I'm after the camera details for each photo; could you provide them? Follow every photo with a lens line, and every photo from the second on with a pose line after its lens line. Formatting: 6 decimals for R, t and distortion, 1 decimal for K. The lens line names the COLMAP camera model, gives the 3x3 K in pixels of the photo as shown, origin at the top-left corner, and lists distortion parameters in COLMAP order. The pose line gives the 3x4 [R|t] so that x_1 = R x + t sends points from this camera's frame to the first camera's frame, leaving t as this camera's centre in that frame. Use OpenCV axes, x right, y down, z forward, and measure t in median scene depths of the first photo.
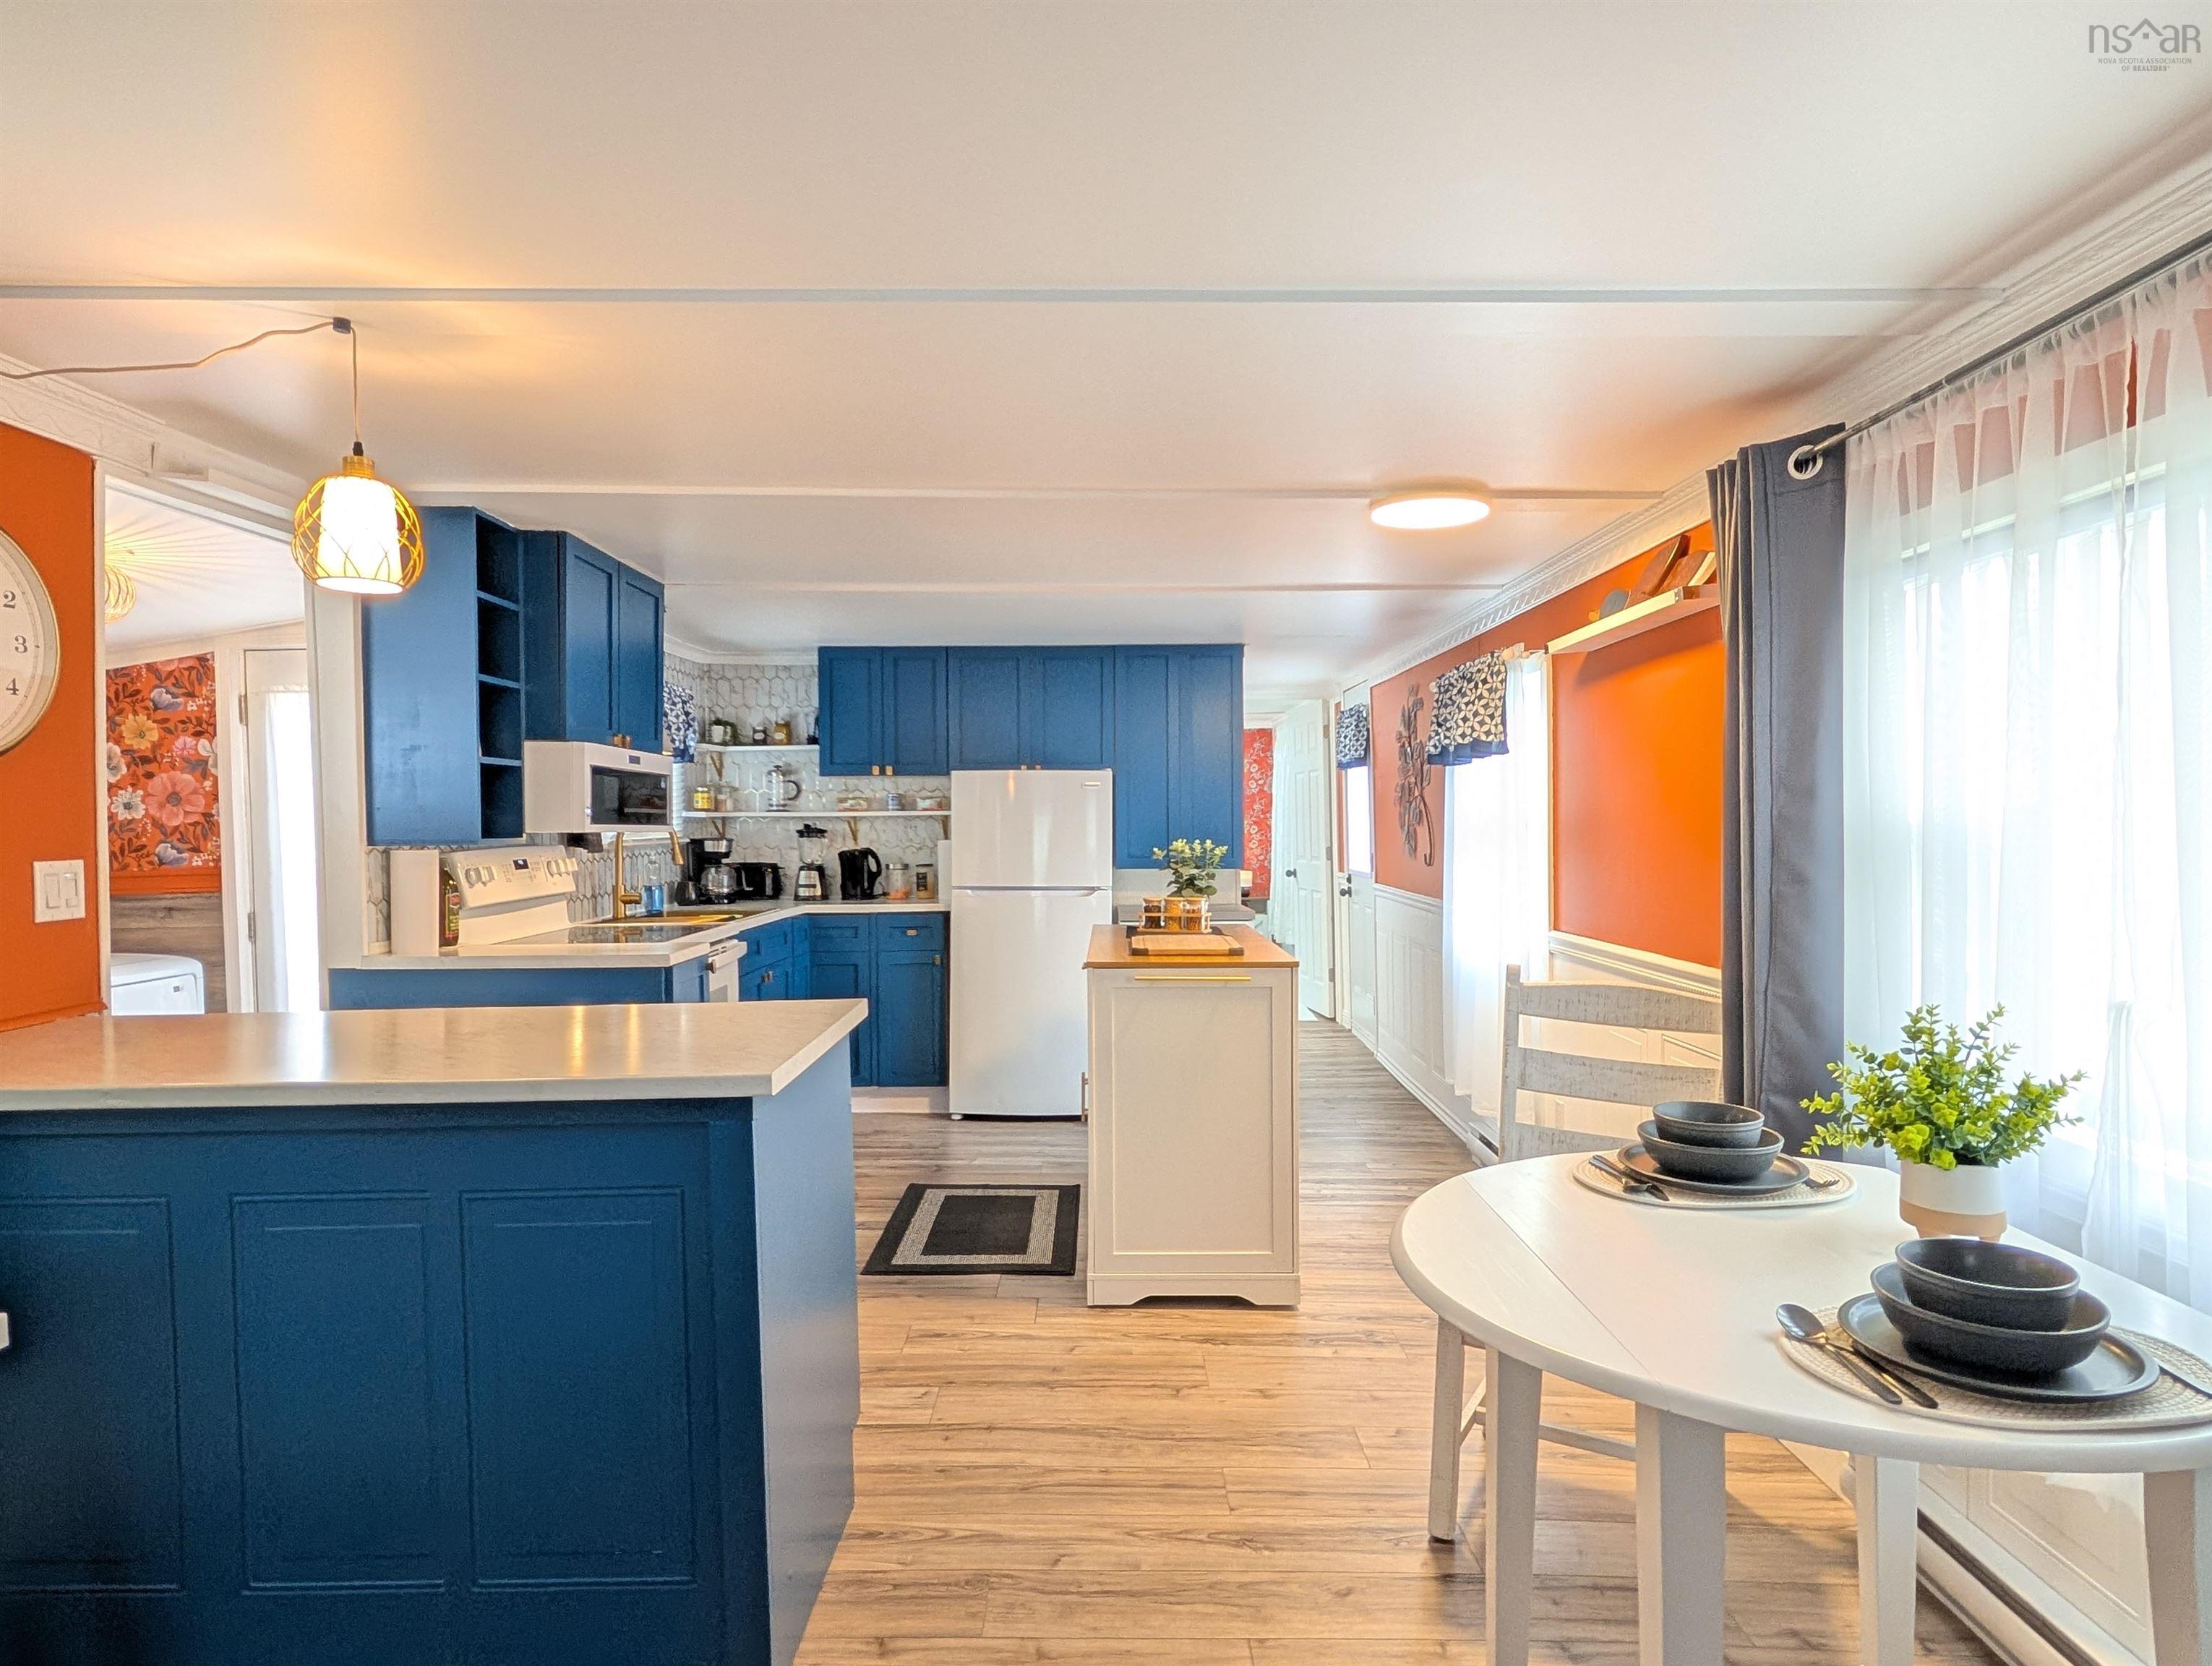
lens RADIAL K [[1281.8, 0, 1105.9], [0, 1281.8, 843.6], [0, 0, 1]] dist [-0.000066, 0.000978]
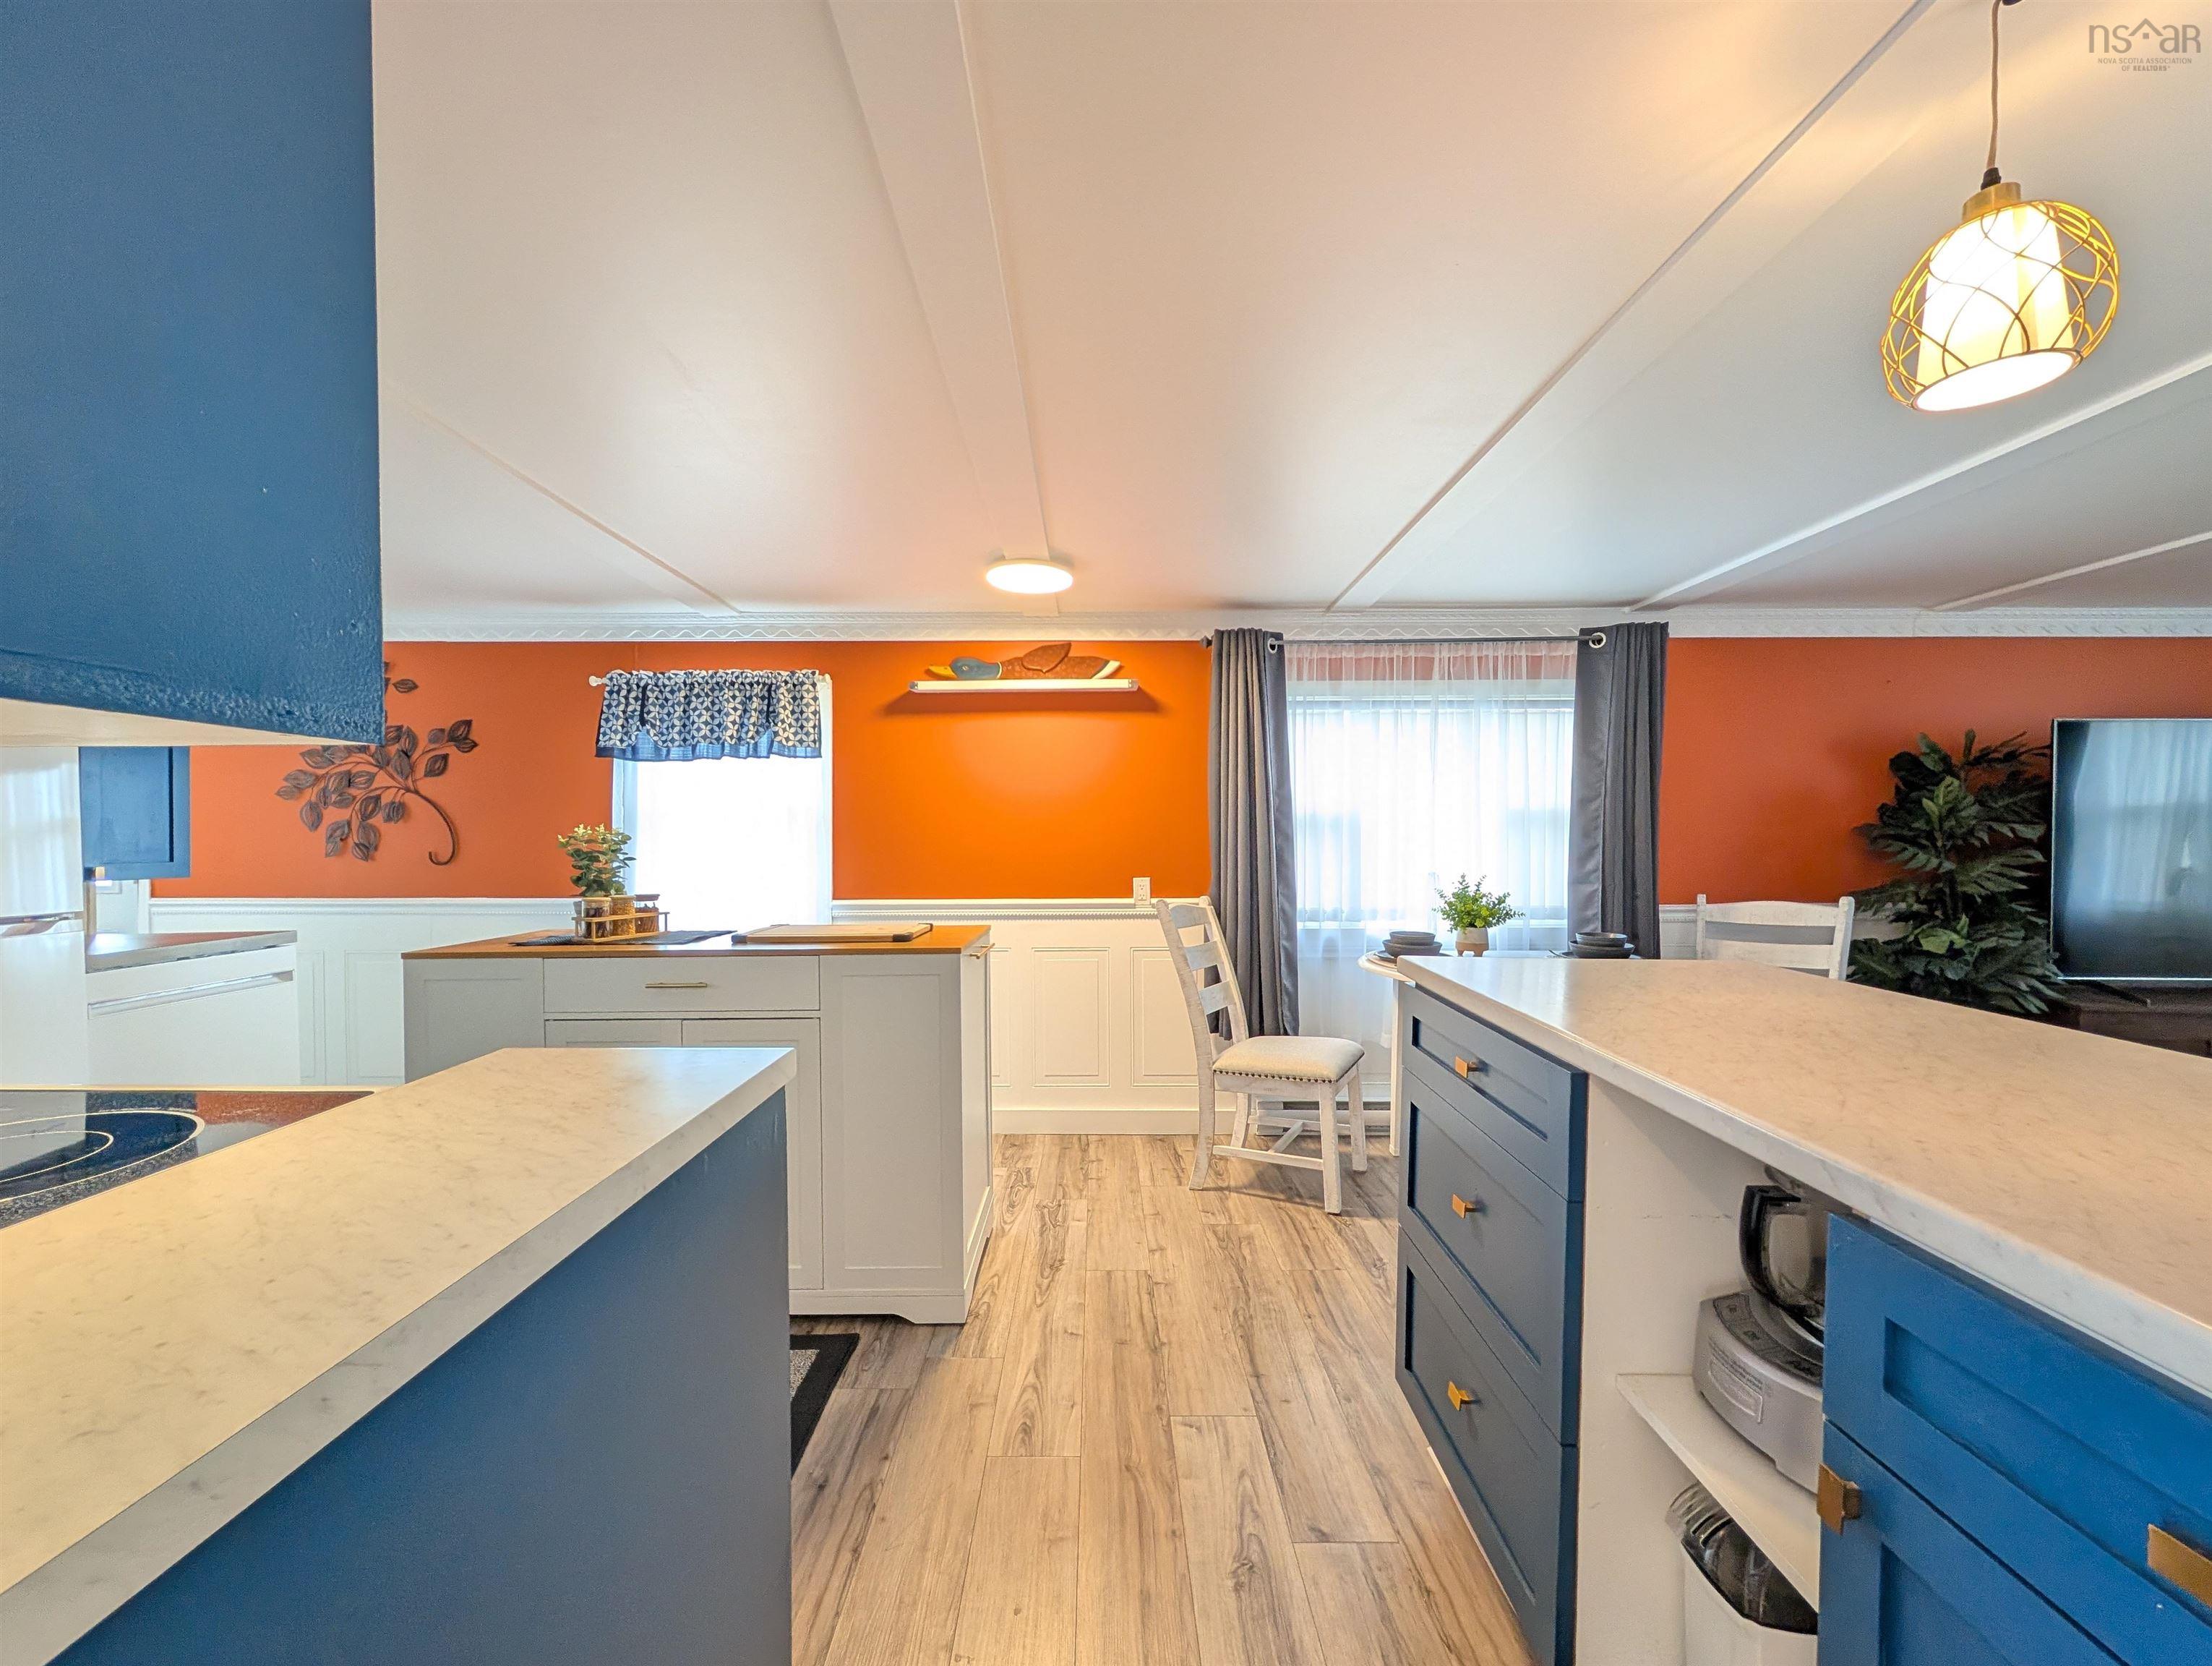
lens RADIAL K [[870.0, 0, 1098.7], [0, 870.0, 844.0], [0, 0, 1]] dist [-0.001601, 0.000444]
pose [[0.000553, -0.000042, 1.000000, -0.462860], [0.021105, 0.999777, 0.000030, 0.015274], [-0.999777, 0.021105, 0.000553, 0.656397]]
